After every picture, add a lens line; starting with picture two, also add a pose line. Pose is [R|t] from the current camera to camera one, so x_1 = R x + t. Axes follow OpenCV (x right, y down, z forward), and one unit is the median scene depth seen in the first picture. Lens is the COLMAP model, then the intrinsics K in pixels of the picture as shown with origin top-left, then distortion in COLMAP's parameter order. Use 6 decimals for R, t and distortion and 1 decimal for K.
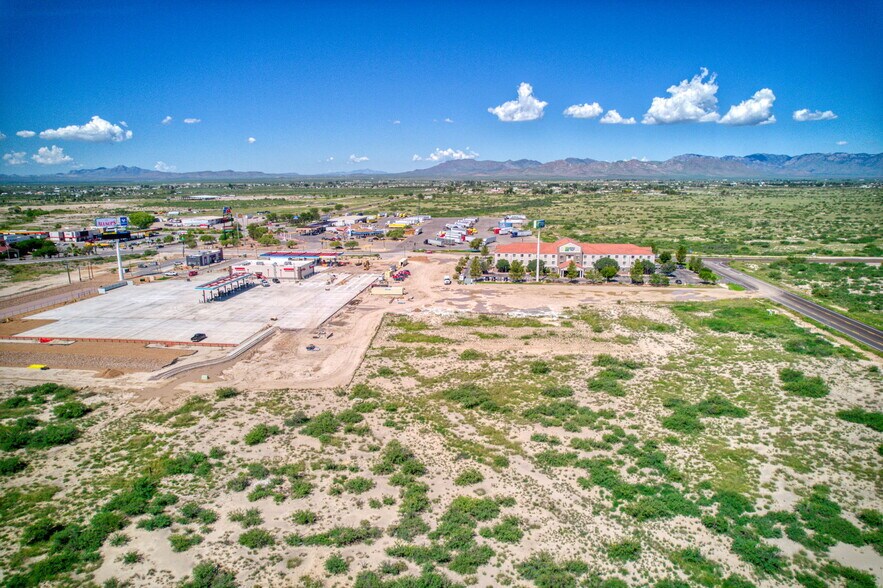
lens RADIAL K [[566.0, 0, 444.0], [0, 566.0, 297.5], [0, 0, 1]] dist [-0.074626, 0.064773]
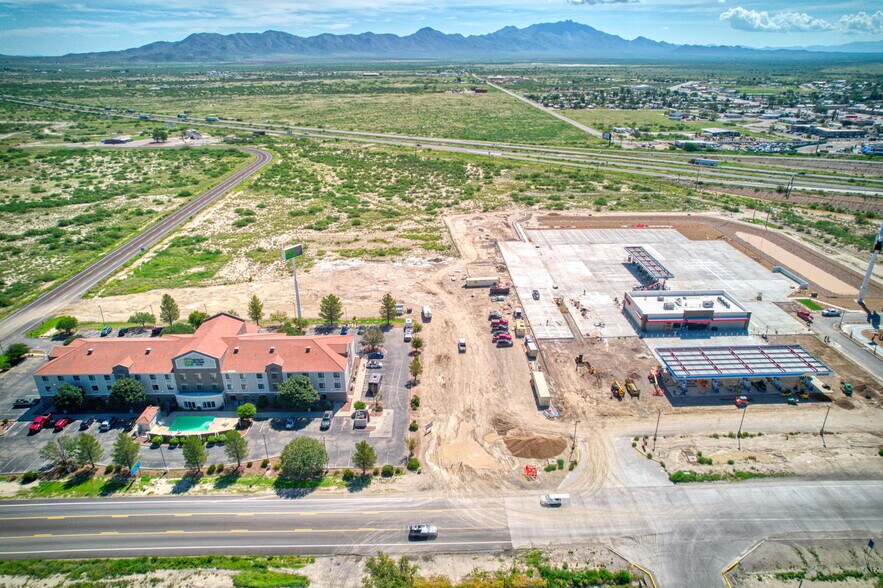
lens RADIAL K [[566.0, 0, 444.0], [0, 566.0, 292.7], [0, 0, 1]] dist [-0.074626, 0.064773]
pose [[-0.988798, 0.065425, -0.134154, 0.114634], [-0.024034, 0.817288, 0.575728, -0.679089], [0.147309, 0.572503, -0.806561, 2.237680]]
